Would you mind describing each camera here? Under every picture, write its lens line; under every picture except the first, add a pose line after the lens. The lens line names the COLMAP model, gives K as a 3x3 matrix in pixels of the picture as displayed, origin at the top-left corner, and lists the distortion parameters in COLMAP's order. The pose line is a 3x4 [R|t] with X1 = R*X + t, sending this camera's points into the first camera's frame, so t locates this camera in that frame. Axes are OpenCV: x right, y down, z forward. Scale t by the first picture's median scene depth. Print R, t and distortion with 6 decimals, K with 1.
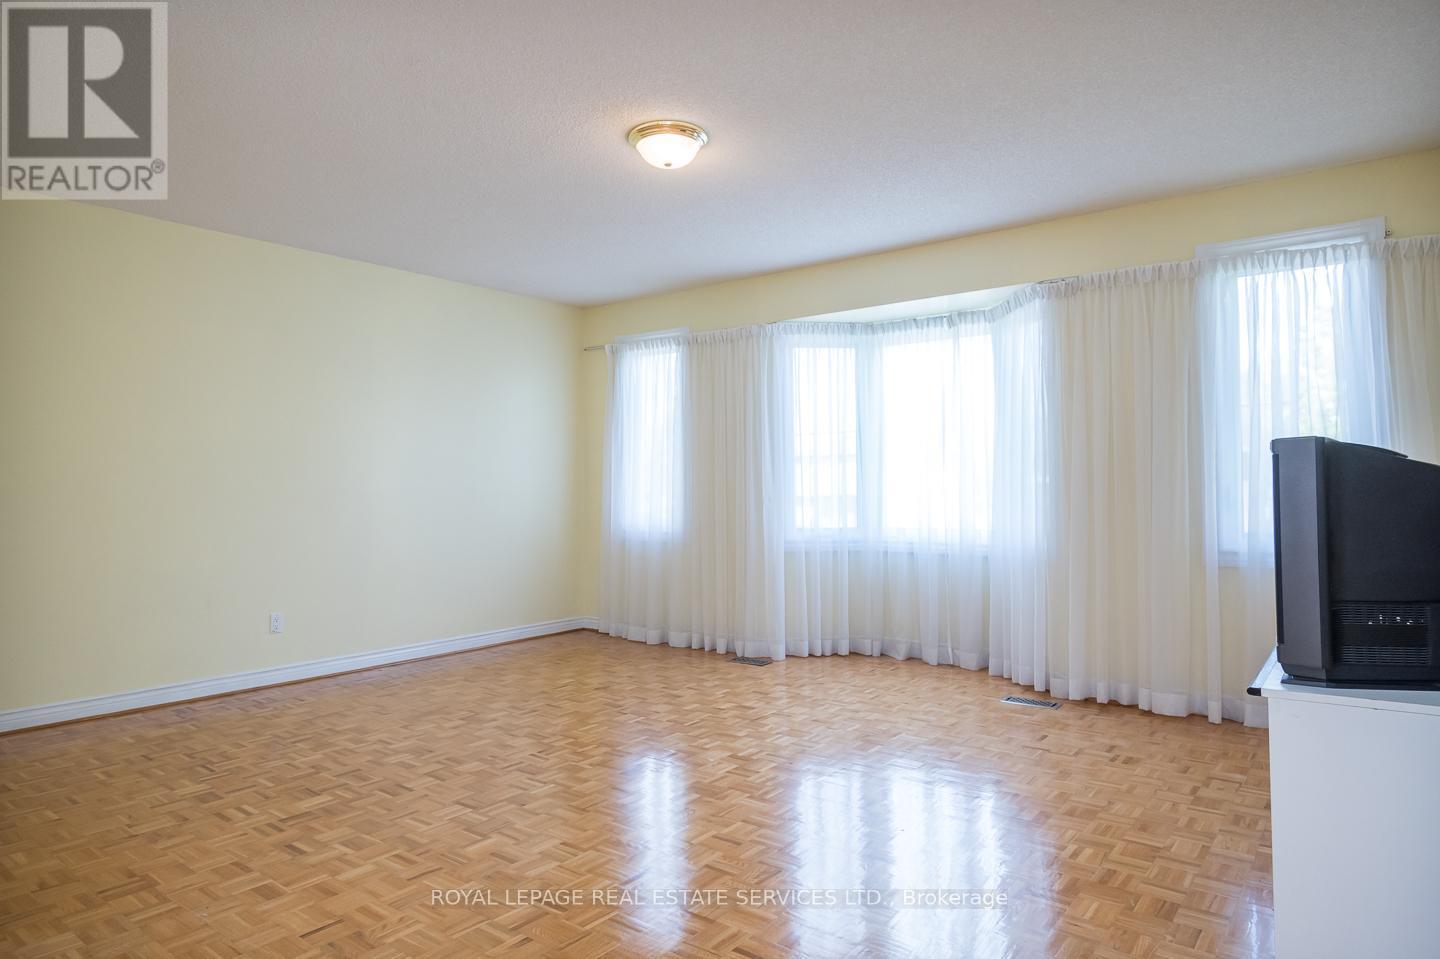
lens RADIAL K [[864.4, 0, 703.3], [0, 864.4, 462.2], [0, 0, 1]] dist [-0.022756, 0.001511]
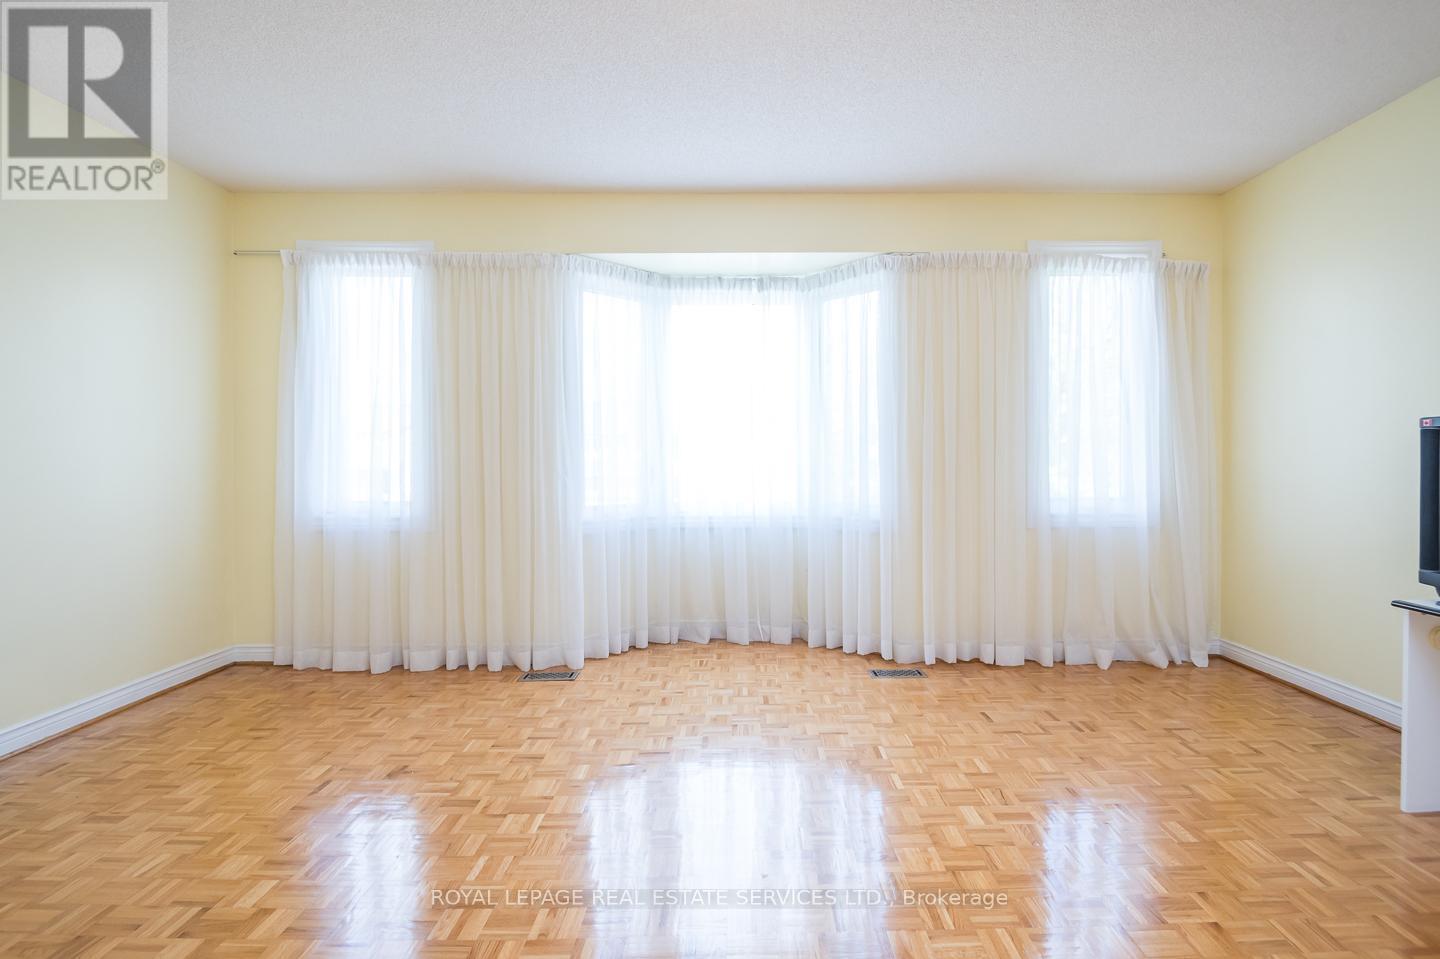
lens RADIAL K [[700.6, 0, 742.7], [0, 700.6, 465.5], [0, 0, 1]] dist [-0.004190, -0.004537]
pose [[0.776035, -0.000778, 0.630689, -0.225275], [-0.020185, 0.999456, 0.026069, 0.017714], [-0.630366, -0.032961, 0.775598, 0.414095]]
